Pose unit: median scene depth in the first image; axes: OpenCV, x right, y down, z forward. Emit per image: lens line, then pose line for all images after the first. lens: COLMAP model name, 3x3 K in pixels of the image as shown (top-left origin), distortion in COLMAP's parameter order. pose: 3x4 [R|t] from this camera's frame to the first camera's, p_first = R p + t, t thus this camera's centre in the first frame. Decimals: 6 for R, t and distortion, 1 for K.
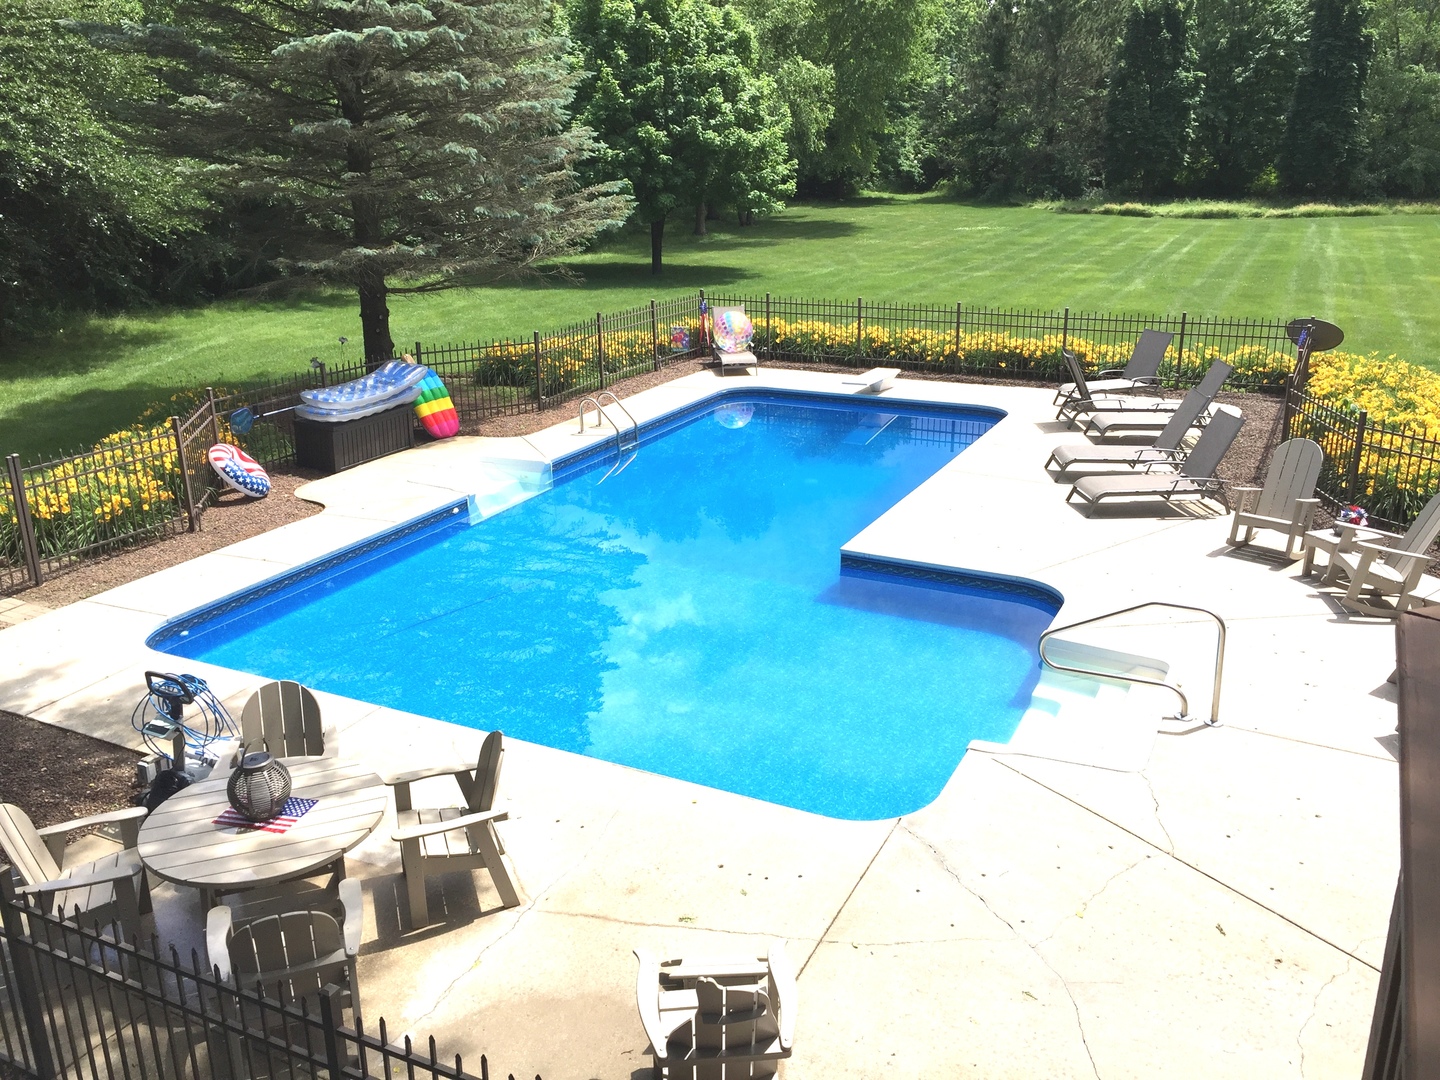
lens RADIAL K [[1224.9, 0, 720.0], [0, 1224.9, 540.0], [0, 0, 1]] dist [0.079461, -0.071433]
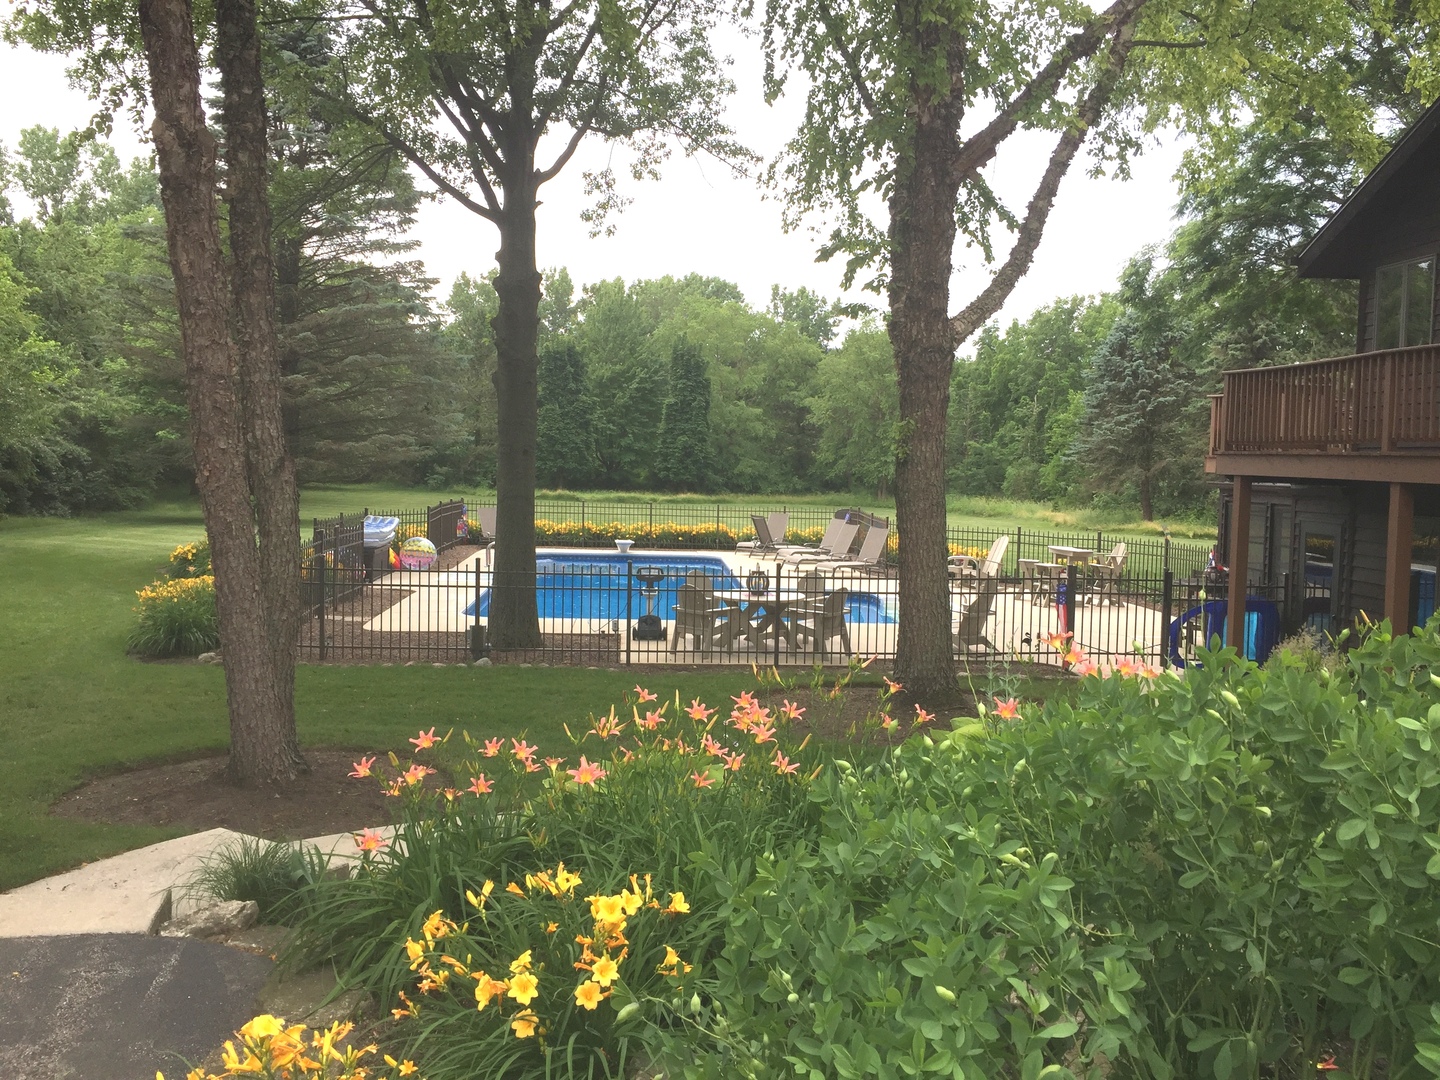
lens RADIAL K [[1224.9, 0, 720.0], [0, 1224.9, 540.0], [0, 0, 1]] dist [0.079461, -0.071433]
pose [[0.858000, -0.001816, 0.513646, -0.187524], [0.129188, 0.968612, -0.212372, 0.069053], [-0.497138, 0.248572, 0.831304, -0.113397]]
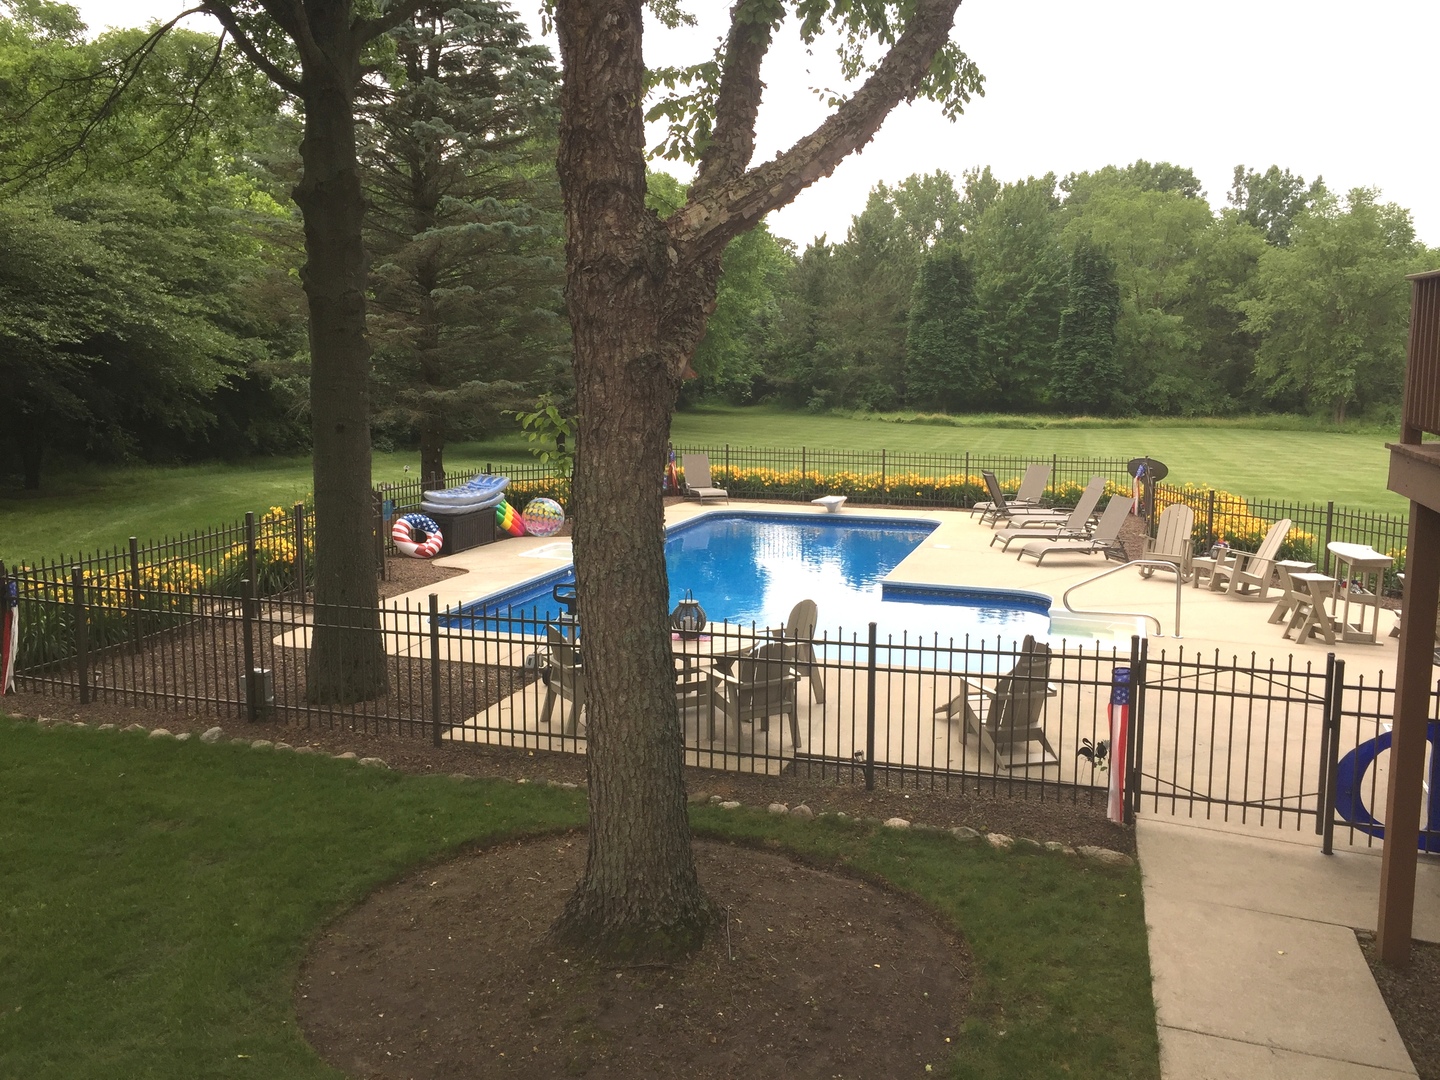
lens RADIAL K [[1224.9, 0, 720.0], [0, 1224.9, 540.0], [0, 0, 1]] dist [0.079461, -0.071433]
pose [[0.986252, -0.003639, 0.165206, -0.065747], [0.032819, 0.984156, -0.174242, 0.041691], [-0.161955, 0.177268, 0.970745, -0.068284]]
